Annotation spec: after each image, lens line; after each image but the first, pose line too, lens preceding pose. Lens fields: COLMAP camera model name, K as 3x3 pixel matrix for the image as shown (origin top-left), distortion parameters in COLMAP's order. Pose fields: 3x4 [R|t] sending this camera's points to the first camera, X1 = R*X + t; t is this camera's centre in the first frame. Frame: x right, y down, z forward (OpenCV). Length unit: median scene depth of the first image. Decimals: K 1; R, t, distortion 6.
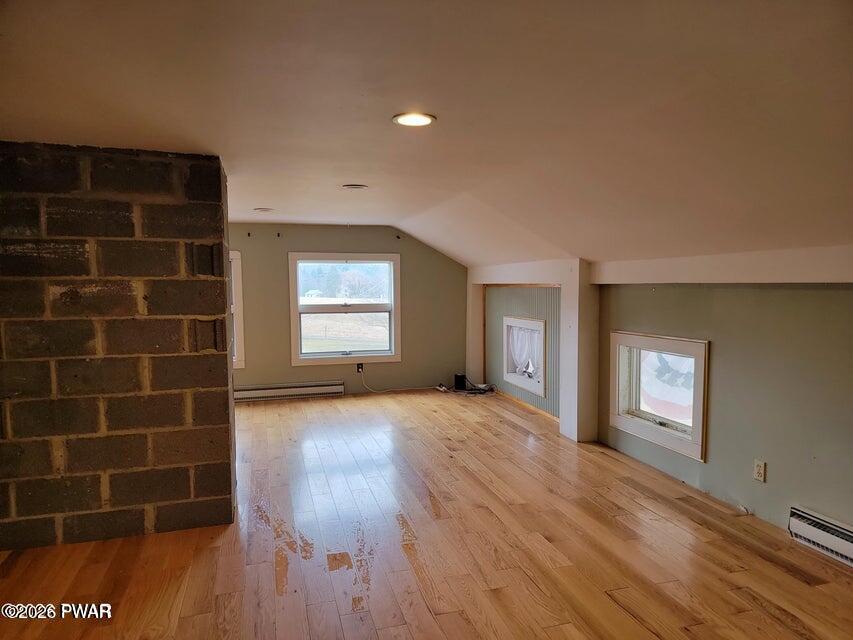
lens RADIAL K [[591.1, 0, 427.4], [0, 591.1, 321.5], [0, 0, 1]] dist [0.004201, -0.001460]
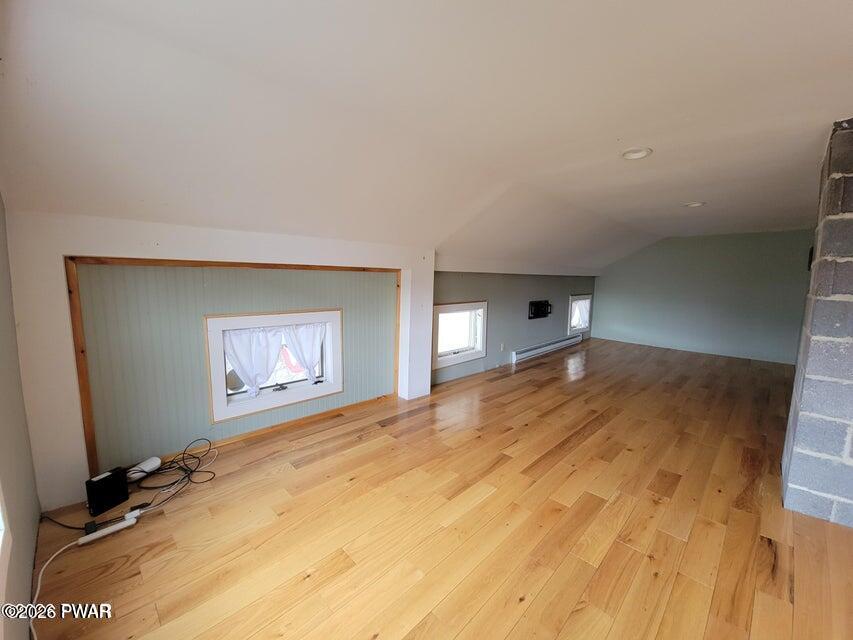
lens RADIAL K [[347.1, 0, 427.6], [0, 347.1, 321.9], [0, 0, 1]] dist [-0.002109, -0.000078]
pose [[-0.494175, -0.103907, 0.863131, -0.413832], [0.044817, 0.988467, 0.144654, -0.066004], [-0.868207, 0.110167, -0.483819, 1.463245]]
